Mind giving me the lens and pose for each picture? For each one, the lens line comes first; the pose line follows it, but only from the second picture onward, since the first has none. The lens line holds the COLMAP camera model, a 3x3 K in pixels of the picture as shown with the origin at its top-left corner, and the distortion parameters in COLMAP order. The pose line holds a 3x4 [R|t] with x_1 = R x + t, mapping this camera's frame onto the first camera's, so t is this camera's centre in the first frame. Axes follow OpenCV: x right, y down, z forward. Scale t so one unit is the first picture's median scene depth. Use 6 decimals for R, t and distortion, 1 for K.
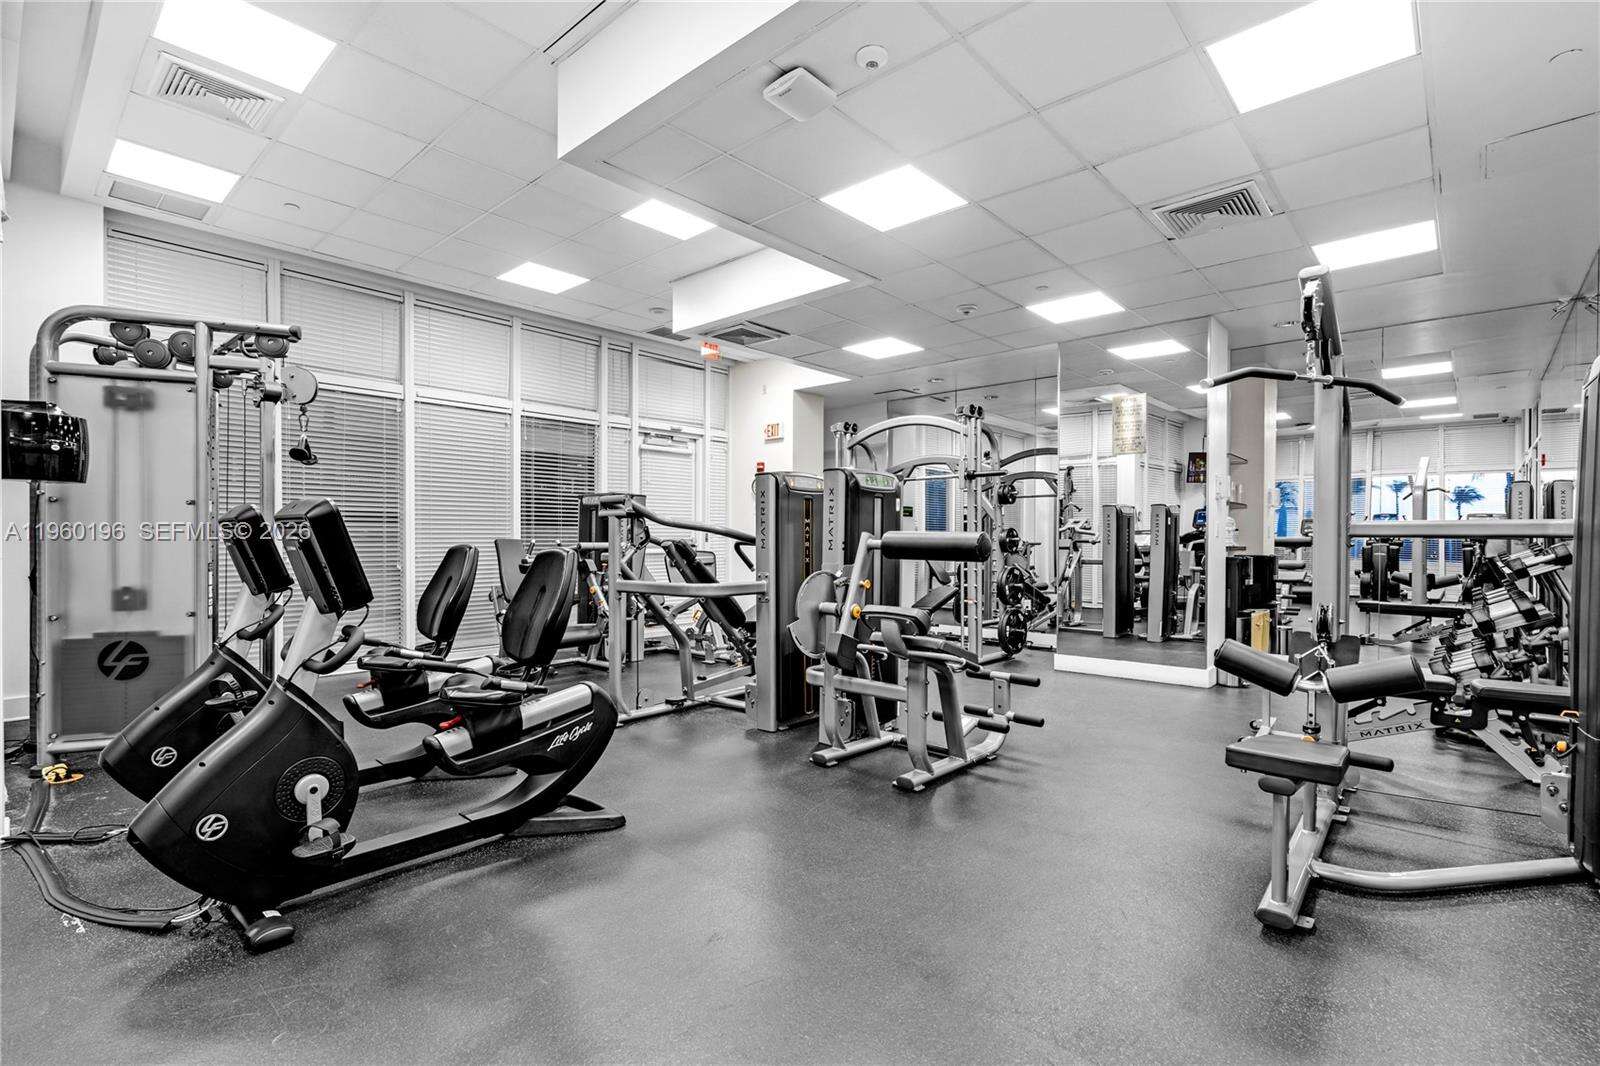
lens RADIAL K [[738.4, 0, 799.0], [0, 738.4, 528.0], [0, 0, 1]] dist [-0.000078, 0.000082]
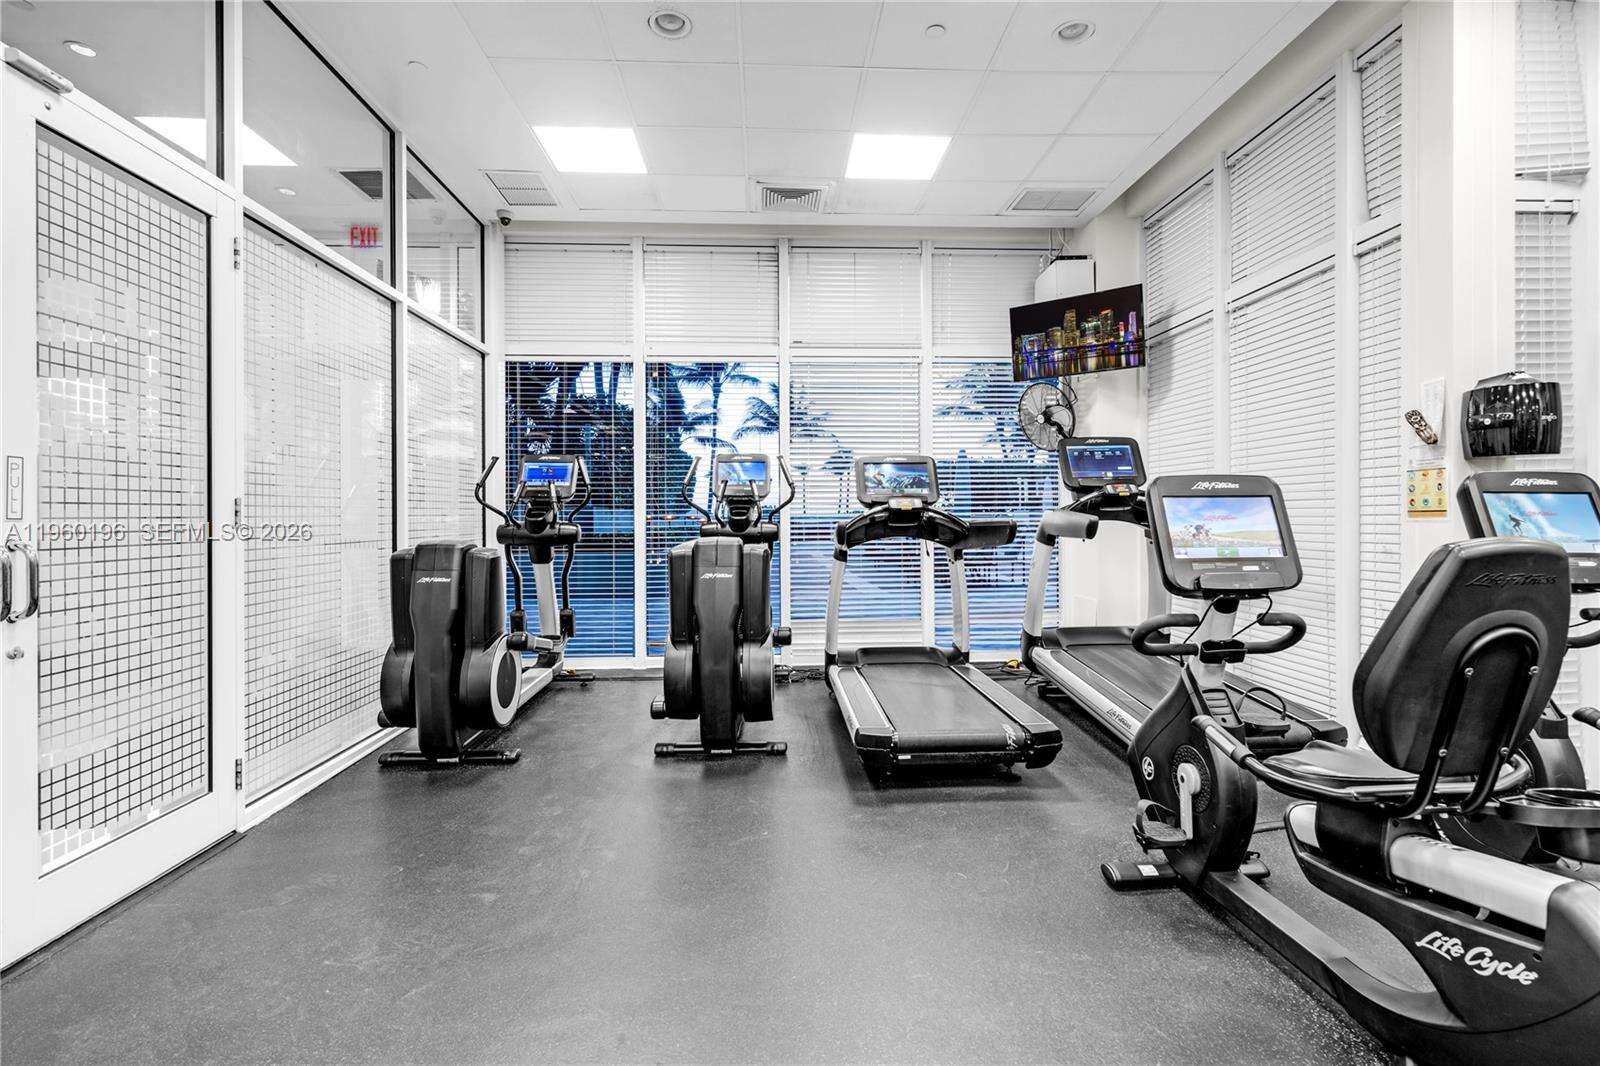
lens RADIAL K [[738.4, 0, 799.0], [0, 738.4, 528.0], [0, 0, 1]] dist [-0.000078, 0.000082]
pose [[-0.702775, 0.001675, -0.711410, 0.290945], [0.007822, 0.999955, -0.005373, 0.021682], [0.711369, -0.009340, -0.702756, 1.022866]]
